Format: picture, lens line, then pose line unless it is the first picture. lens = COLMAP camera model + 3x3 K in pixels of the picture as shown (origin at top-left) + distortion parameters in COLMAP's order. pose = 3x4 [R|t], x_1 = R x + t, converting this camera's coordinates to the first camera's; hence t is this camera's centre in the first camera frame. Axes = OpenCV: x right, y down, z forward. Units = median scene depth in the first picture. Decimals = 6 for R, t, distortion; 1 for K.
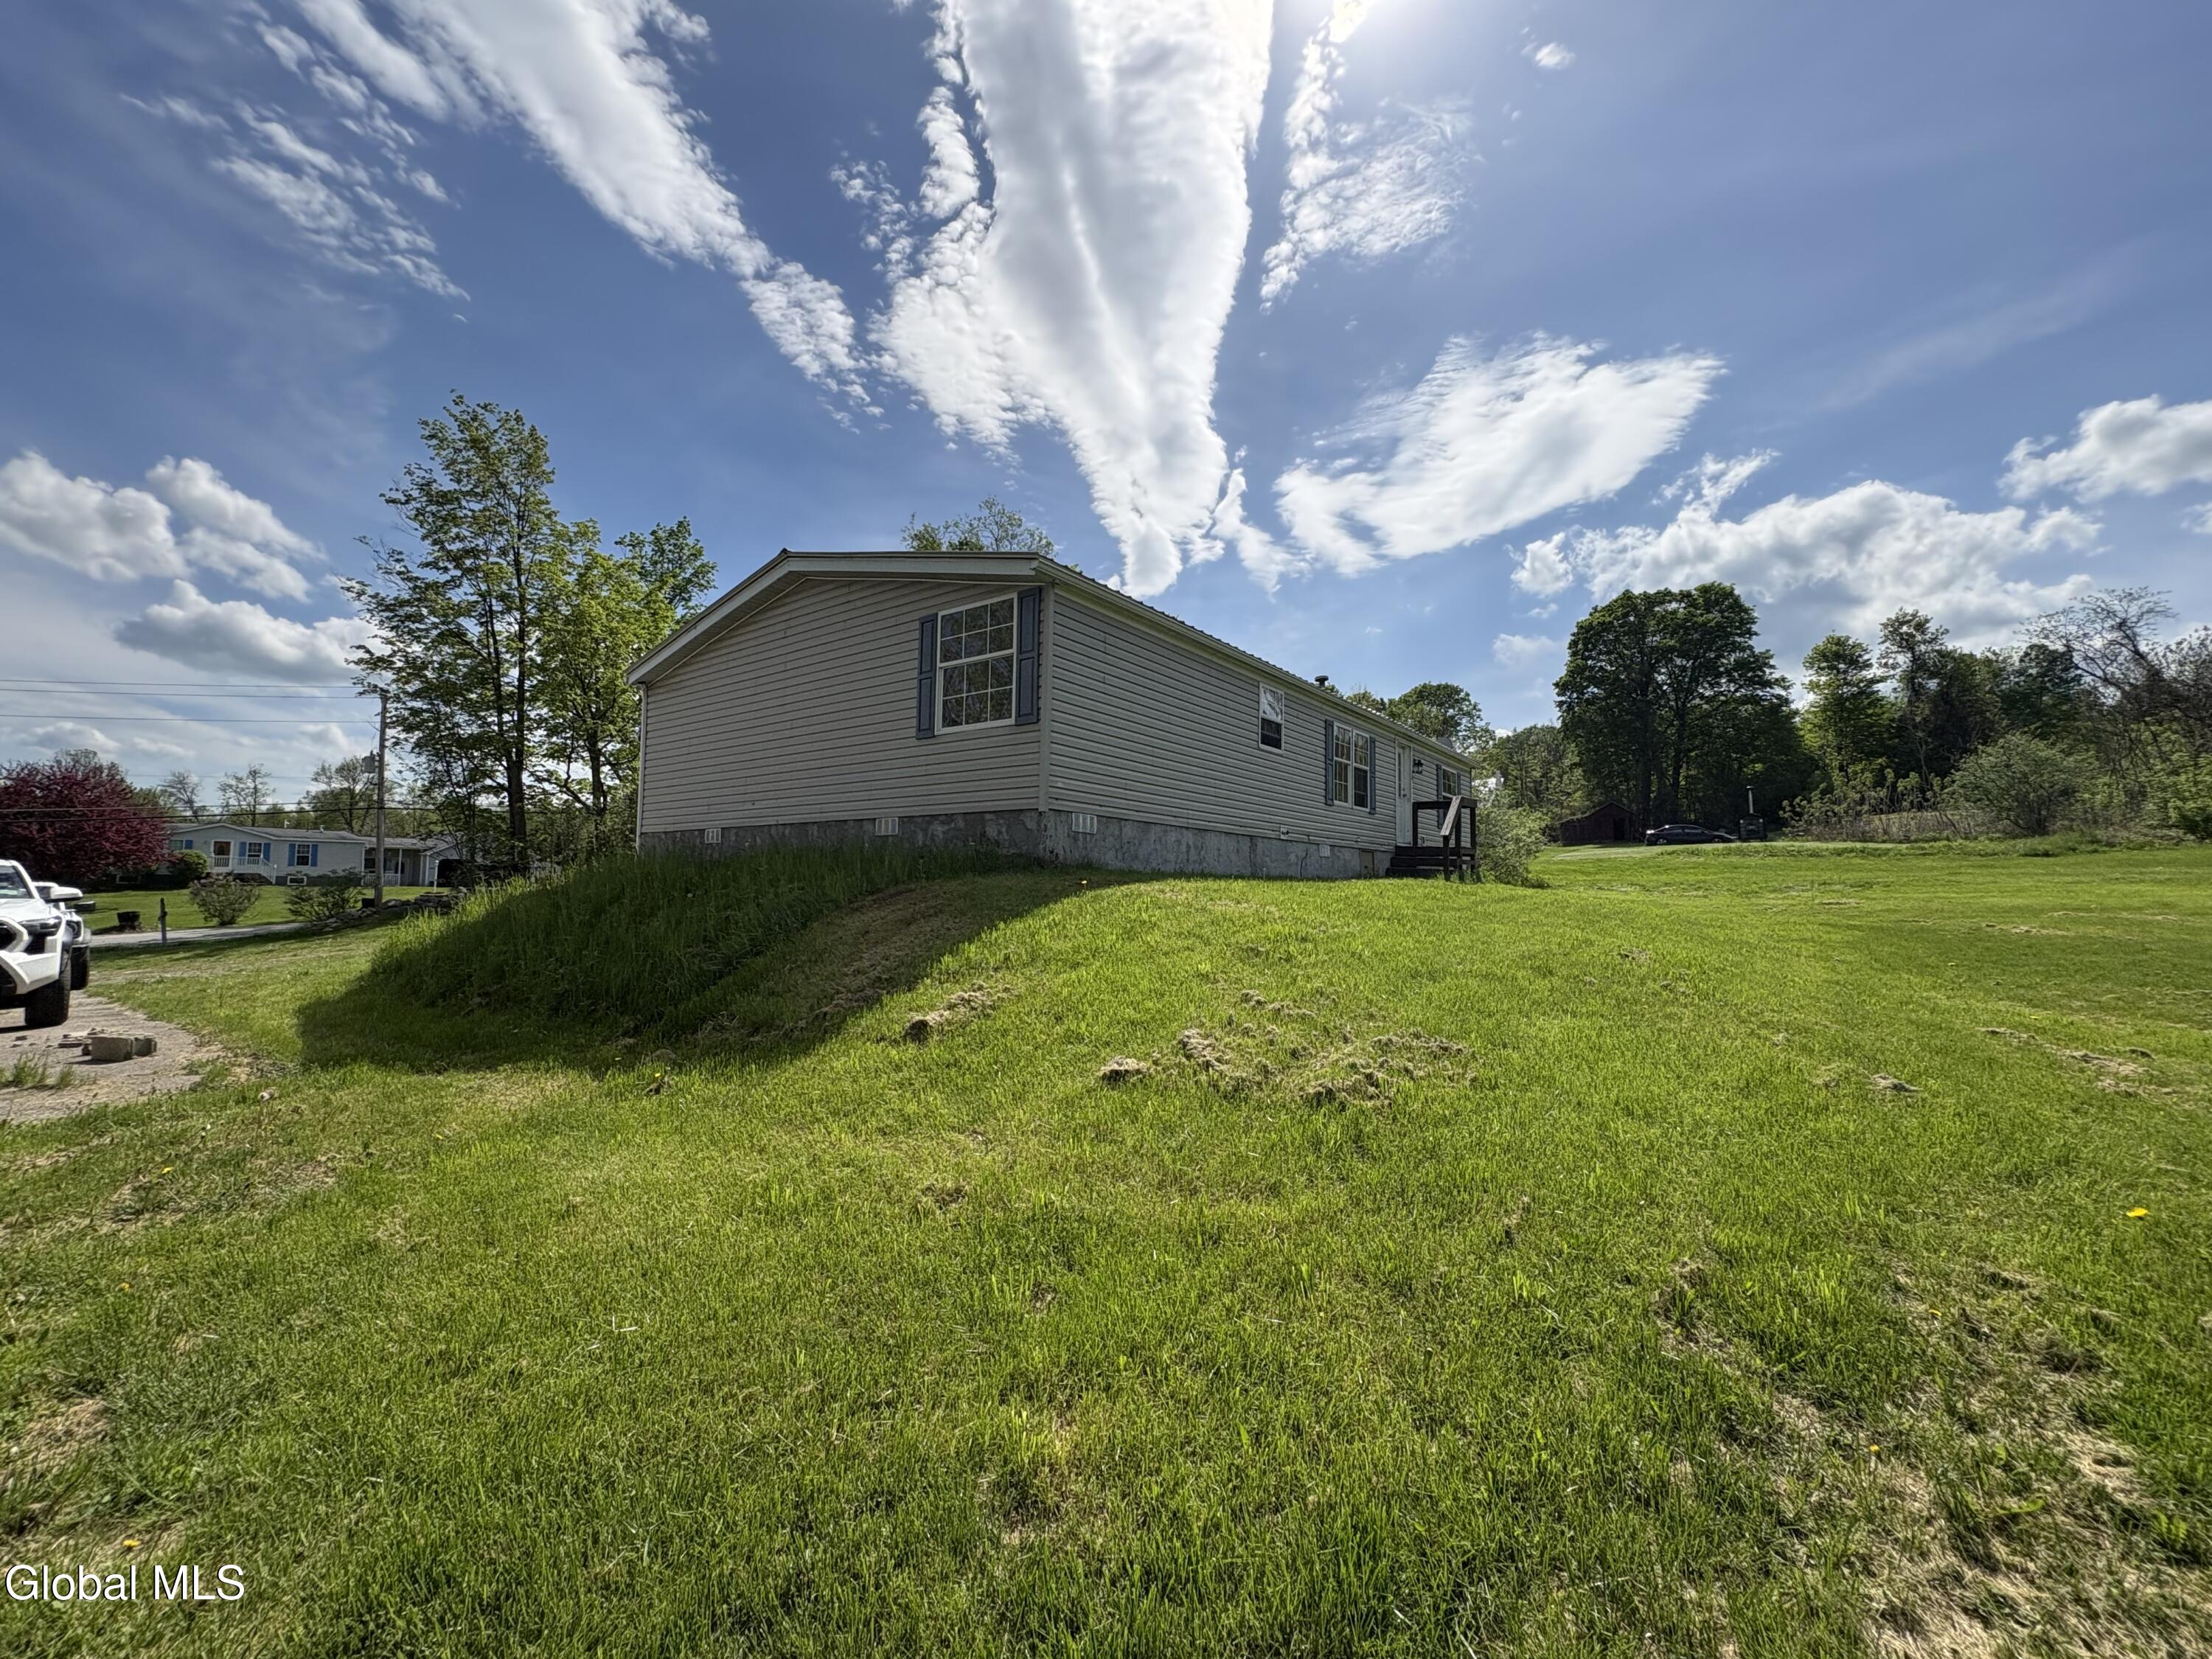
lens RADIAL K [[880.8, 0, 1110.1], [0, 880.8, 827.1], [0, 0, 1]] dist [0.001348, 0.000016]
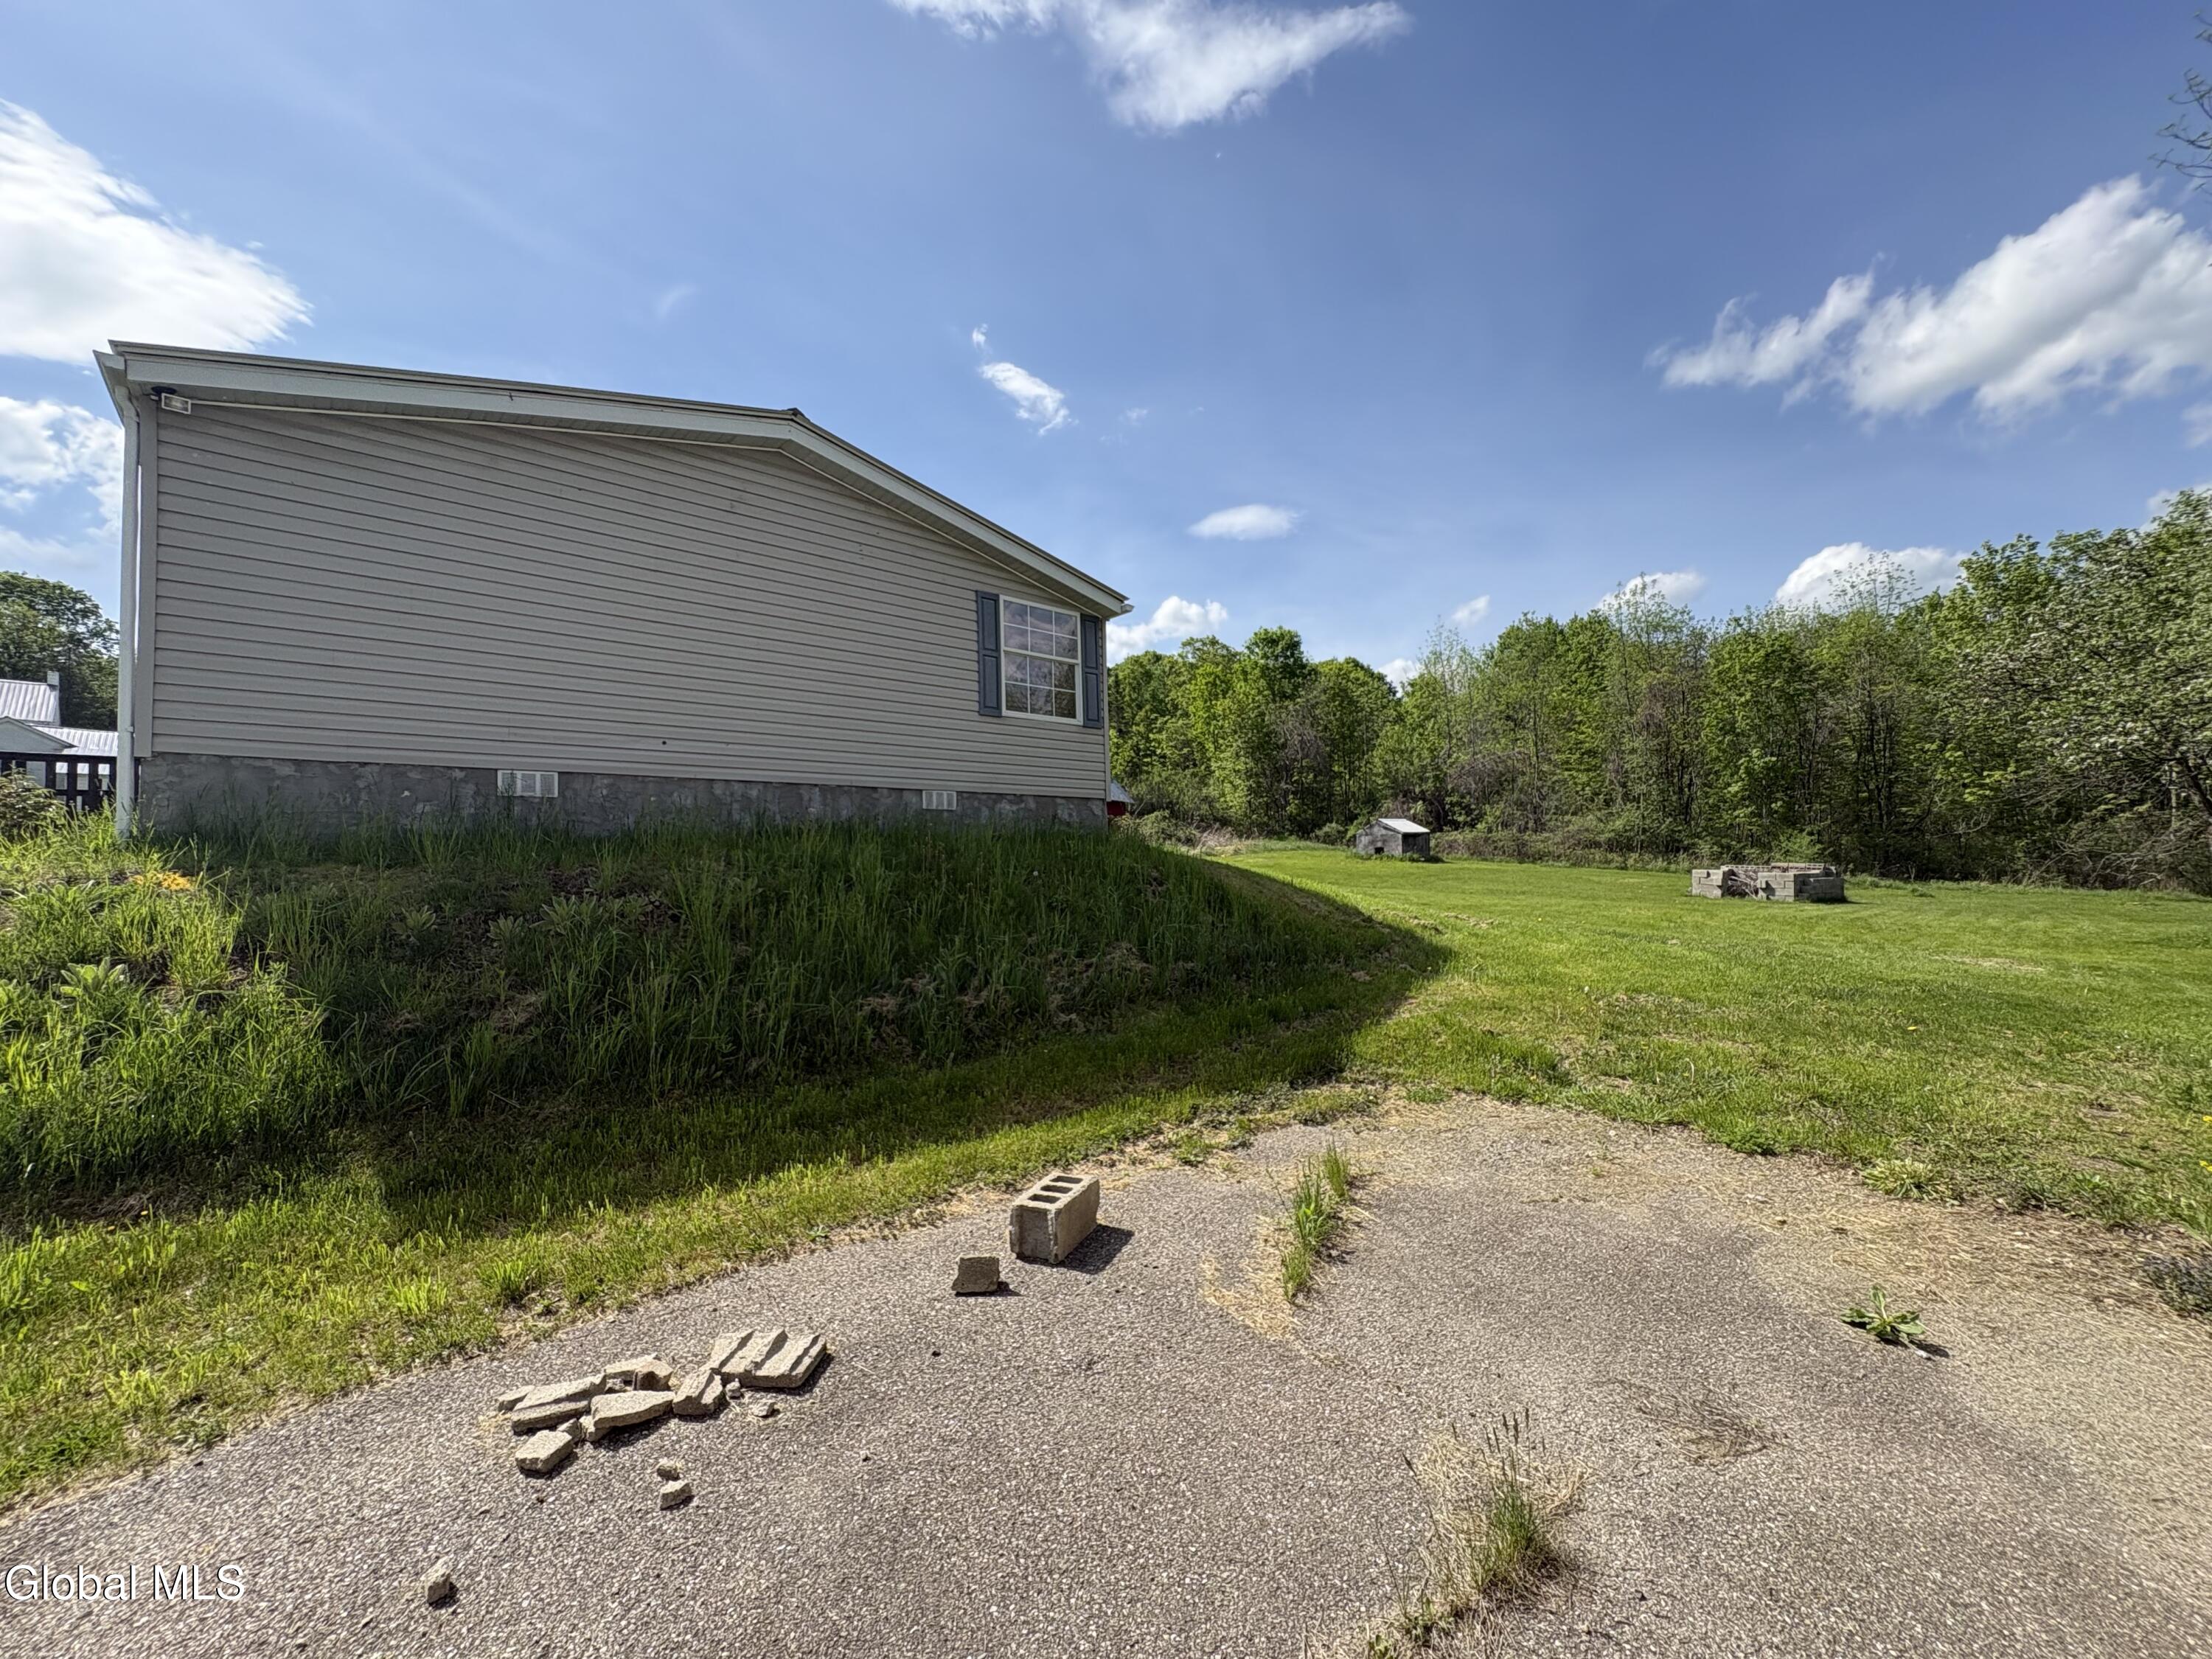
lens RADIAL K [[880.8, 0, 1113.7], [0, 880.8, 833.4], [0, 0, 1]] dist [0.001348, 0.000016]
pose [[0.209529, 0.023952, 0.977509, -1.264145], [-0.043286, 0.998947, -0.015199, 0.045969], [-0.976844, -0.039128, 0.210346, 0.707547]]
